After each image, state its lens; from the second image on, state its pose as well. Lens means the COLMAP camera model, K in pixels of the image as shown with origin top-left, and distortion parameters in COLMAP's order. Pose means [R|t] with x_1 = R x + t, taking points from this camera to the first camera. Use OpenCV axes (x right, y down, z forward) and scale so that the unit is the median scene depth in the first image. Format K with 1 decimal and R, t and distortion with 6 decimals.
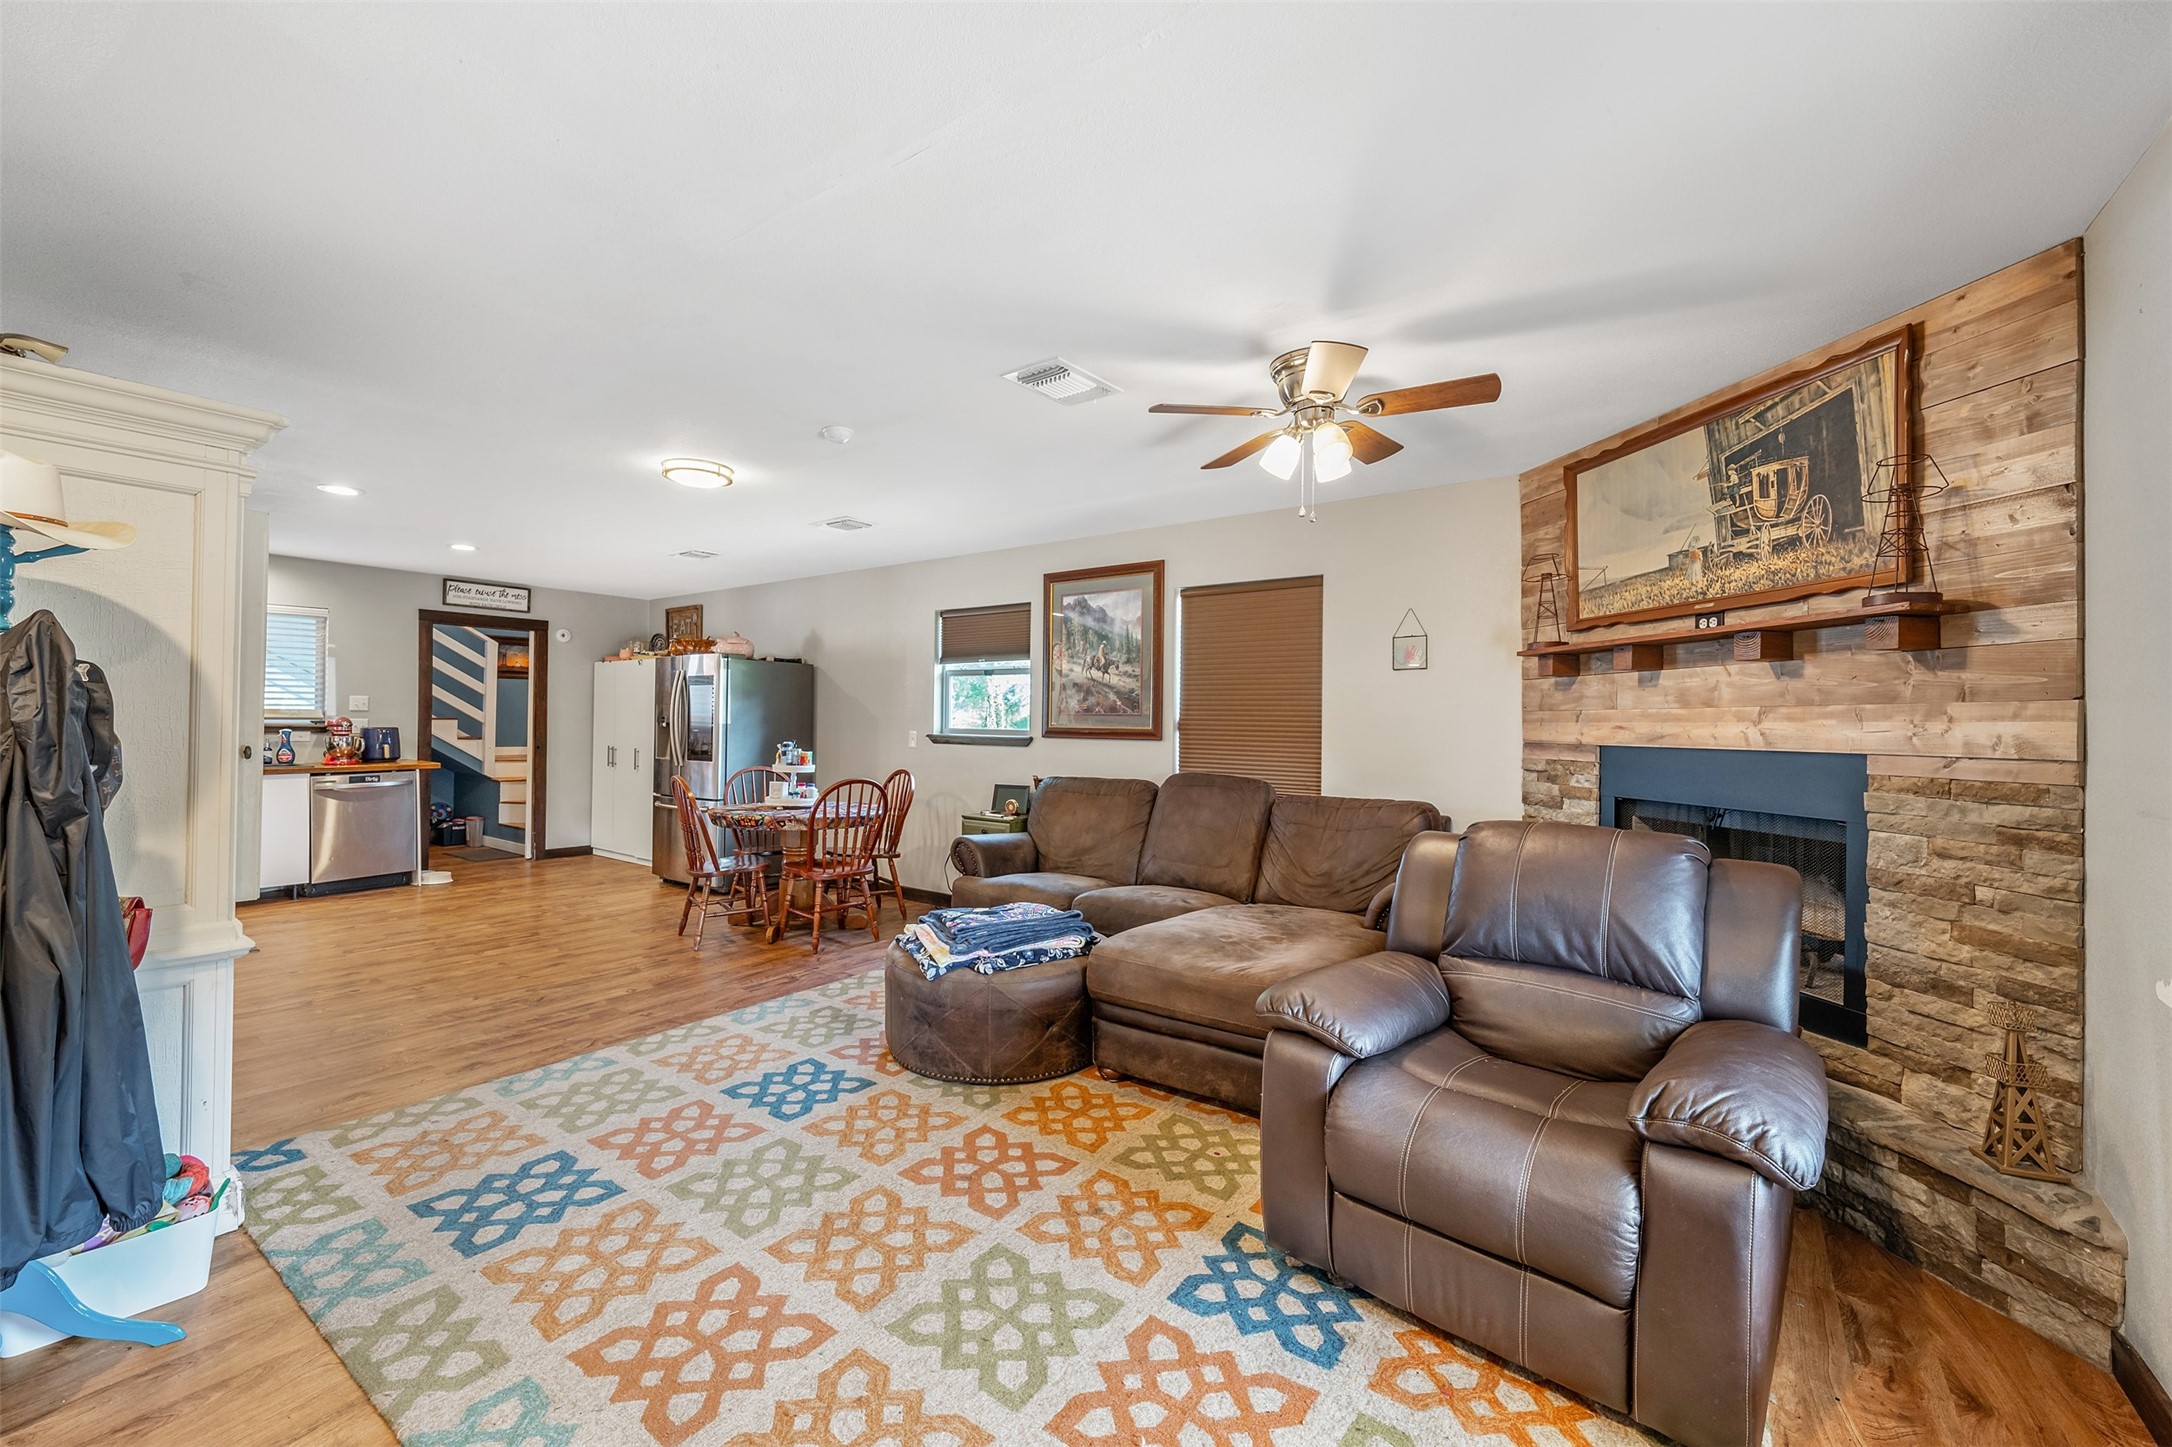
lens RADIAL K [[870.6, 0, 1091.4], [0, 870.6, 716.2], [0, 0, 1]] dist [-0.000668, -0.000028]
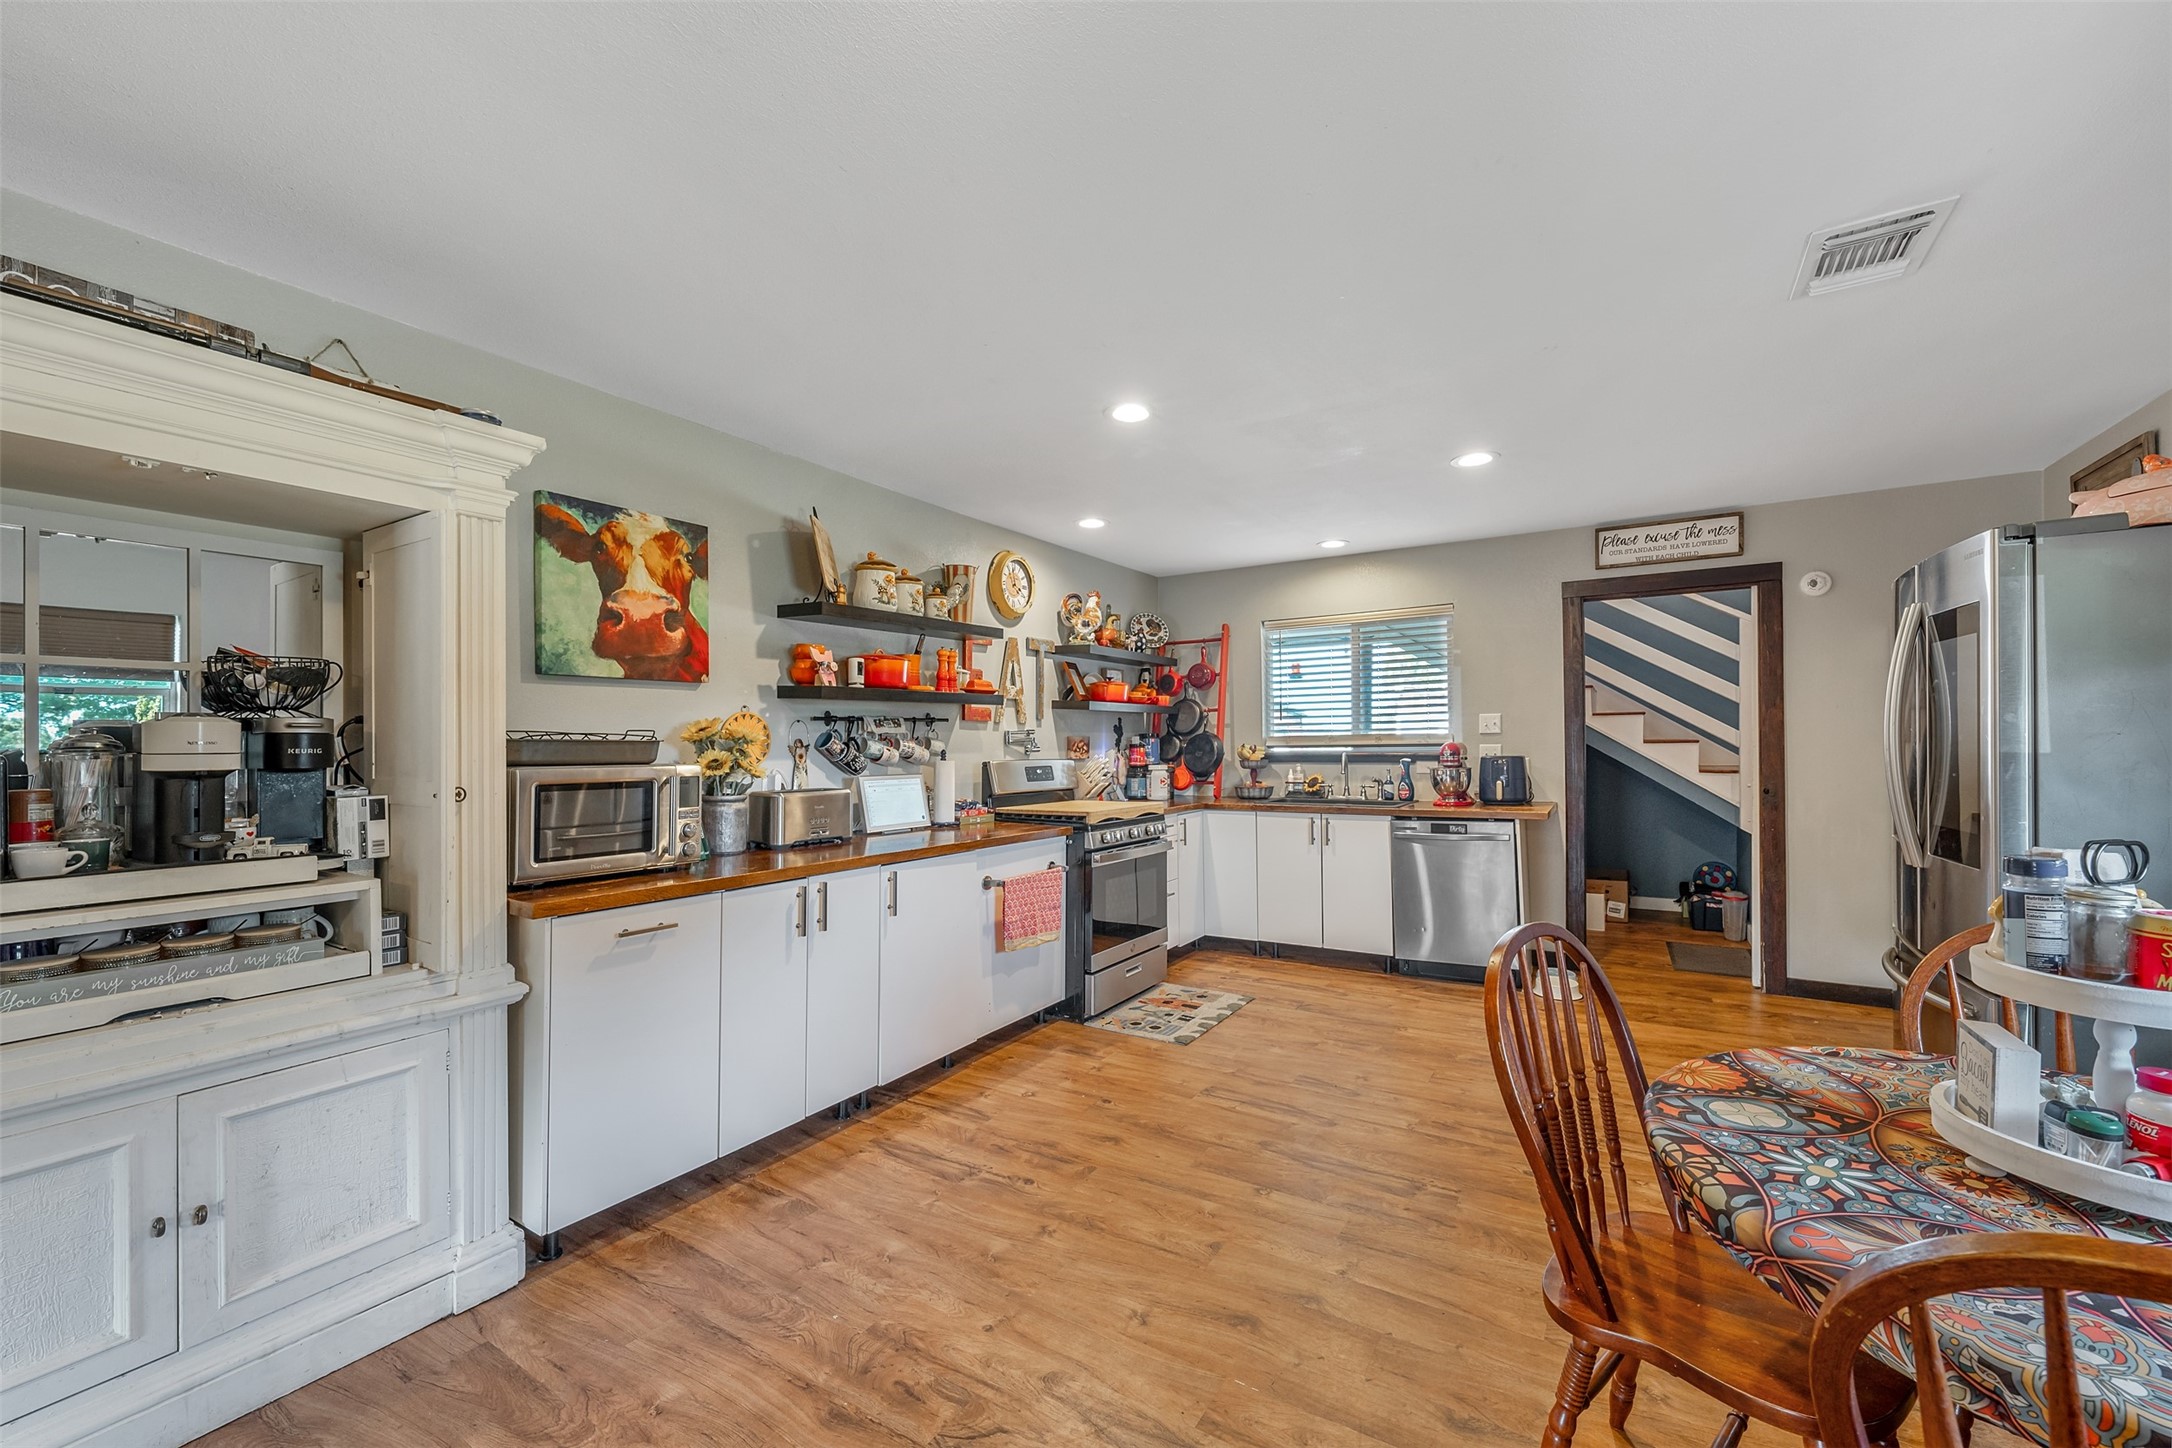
lens RADIAL K [[859.9, 0, 1089.7], [0, 859.9, 739.9], [0, 0, 1]] dist [-0.001621, -0.000233]
pose [[0.065910, -0.013914, -0.997729, -0.129144], [0.017955, 0.999757, -0.012756, 0.002088], [0.997664, -0.017074, 0.066144, 0.599562]]
